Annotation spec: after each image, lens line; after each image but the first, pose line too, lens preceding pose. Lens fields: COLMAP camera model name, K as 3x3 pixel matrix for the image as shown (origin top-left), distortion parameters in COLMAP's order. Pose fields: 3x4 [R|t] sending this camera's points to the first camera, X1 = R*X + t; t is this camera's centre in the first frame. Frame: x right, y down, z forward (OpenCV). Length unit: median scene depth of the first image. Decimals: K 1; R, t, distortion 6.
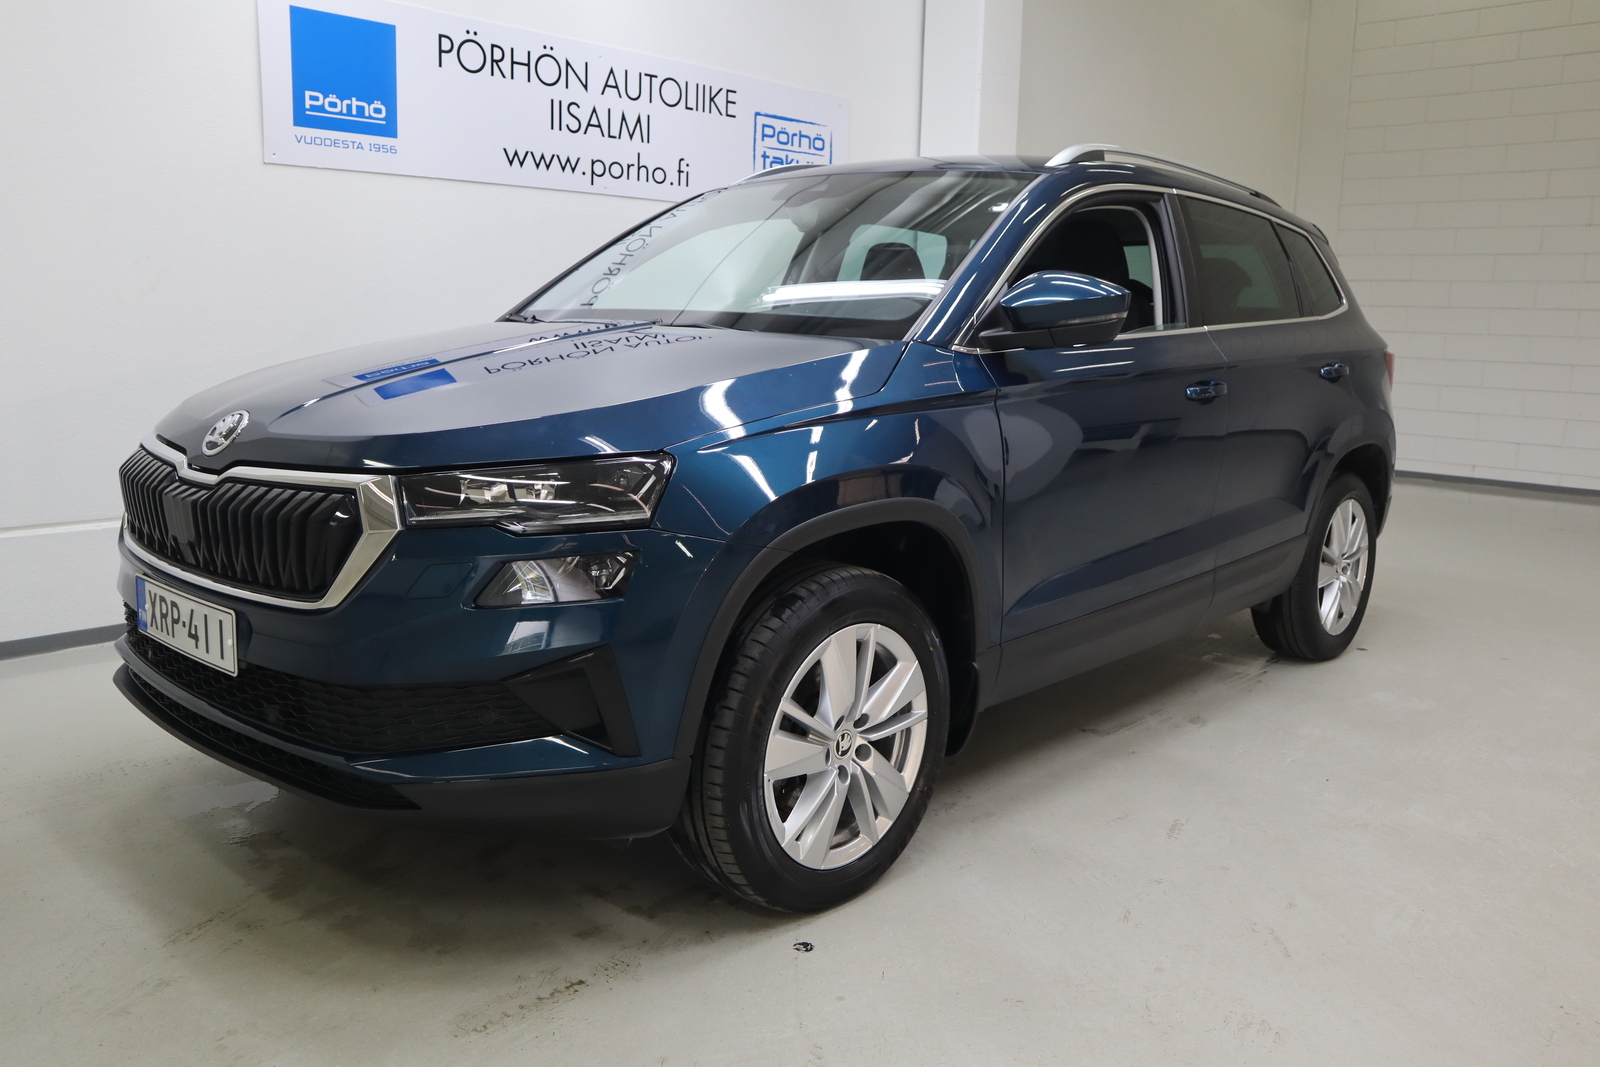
lens RADIAL K [[1299.0, 0, 800.0], [0, 1299.0, 533.5], [0, 0, 1]] dist [-0.063577, -0.000683]
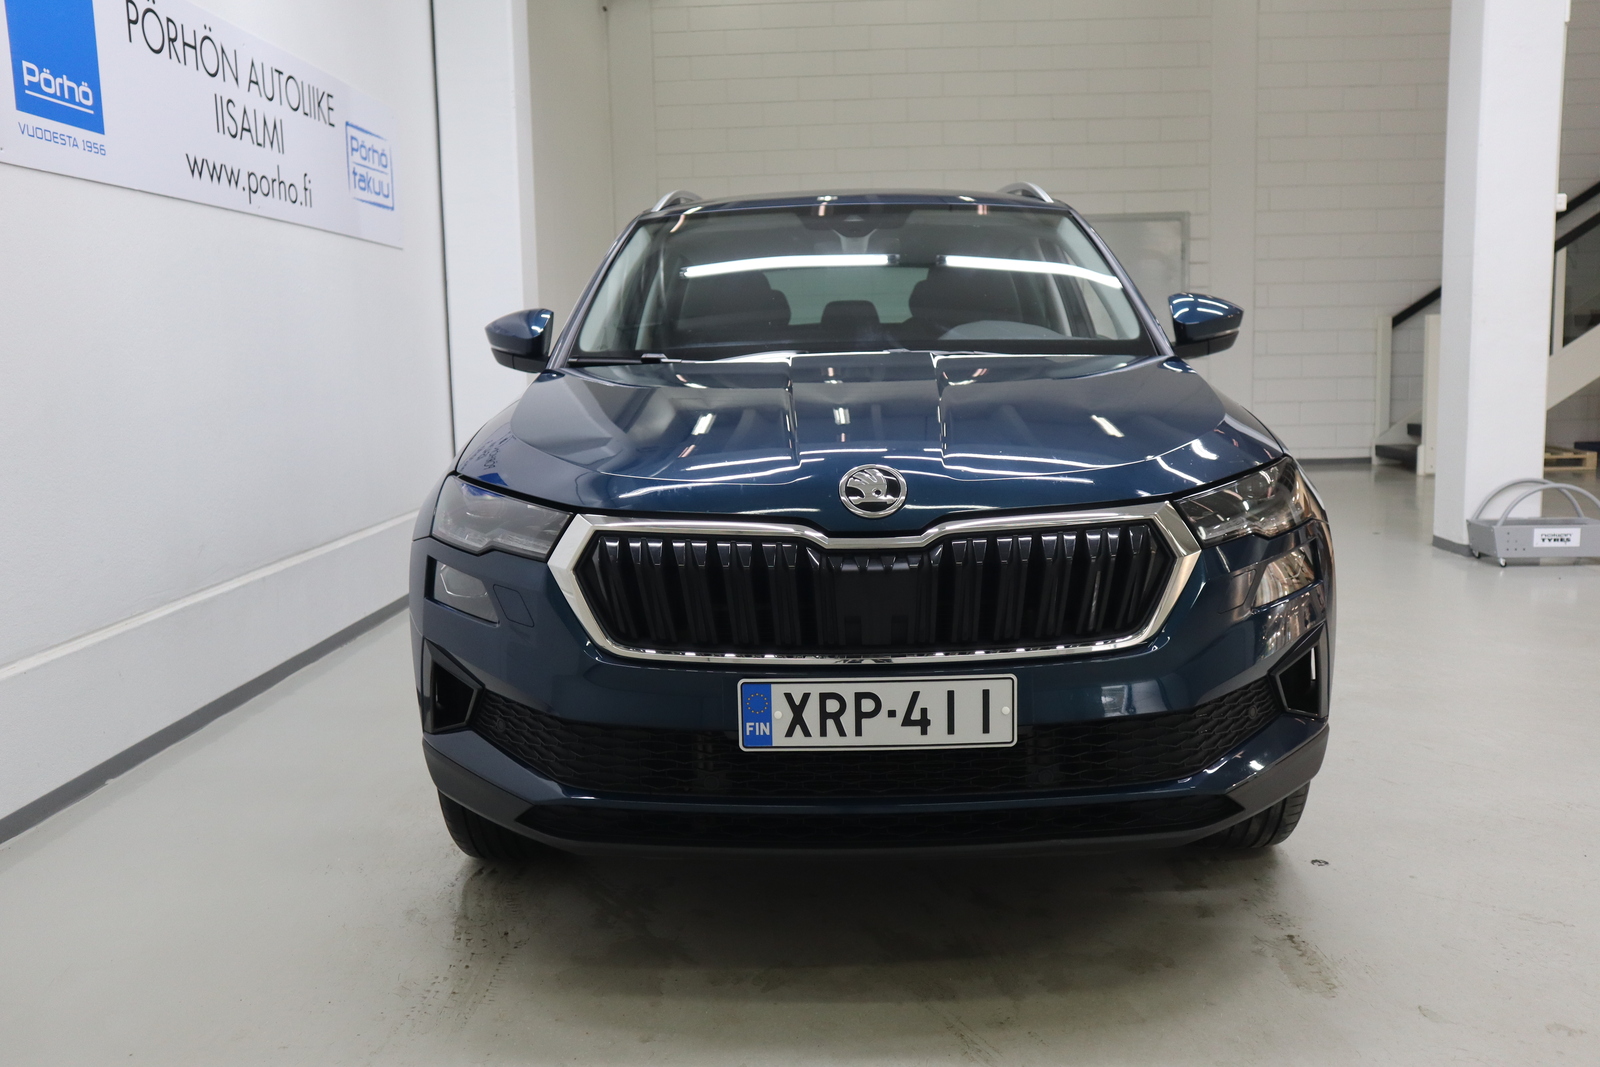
lens RADIAL K [[1398.0, 0, 800.0], [0, 1398.0, 533.5], [0, 0, 1]] dist [-0.030614, 0.021105]
pose [[0.743231, -0.130579, 0.656168, -0.542341], [0.151069, 0.988193, 0.025539, -0.039917], [-0.651756, 0.080145, 0.754183, 0.150432]]
